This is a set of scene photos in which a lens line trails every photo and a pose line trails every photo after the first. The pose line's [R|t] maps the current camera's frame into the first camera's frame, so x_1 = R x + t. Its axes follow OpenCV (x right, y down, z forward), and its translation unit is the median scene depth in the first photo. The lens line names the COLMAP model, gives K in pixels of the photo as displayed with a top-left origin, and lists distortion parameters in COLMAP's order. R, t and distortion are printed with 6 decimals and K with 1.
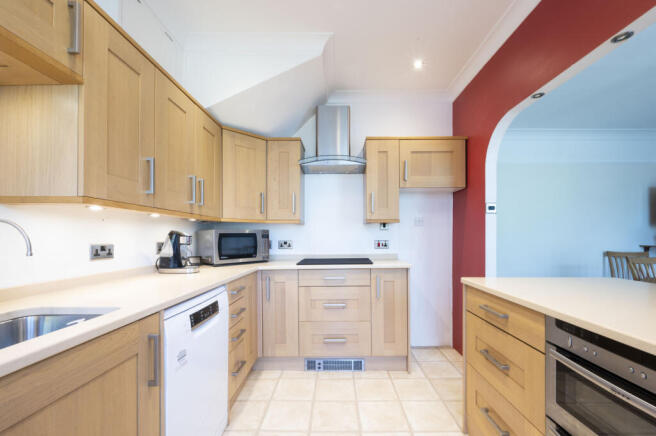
lens RADIAL K [[271.1, 0, 345.4], [0, 271.1, 234.6], [0, 0, 1]] dist [-0.011729, -0.000331]
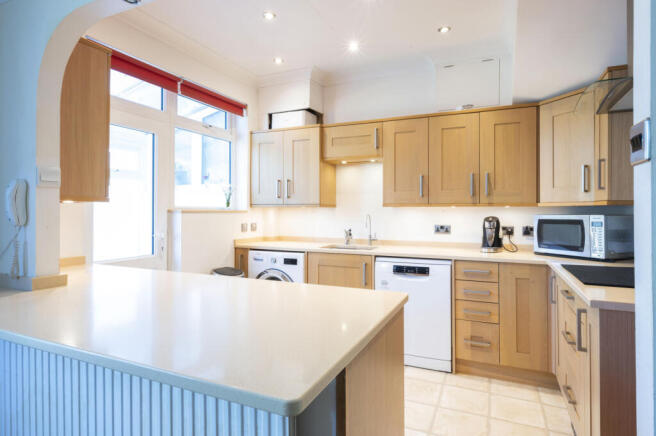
lens RADIAL K [[362.4, 0, 330.0], [0, 362.4, 215.7], [0, 0, 1]] dist [-0.003069, -0.000357]
pose [[-0.435506, 0.011522, -0.900112, 1.390711], [0.005192, 0.999934, 0.010288, -0.046862], [0.900171, -0.000193, -0.435537, 1.290646]]
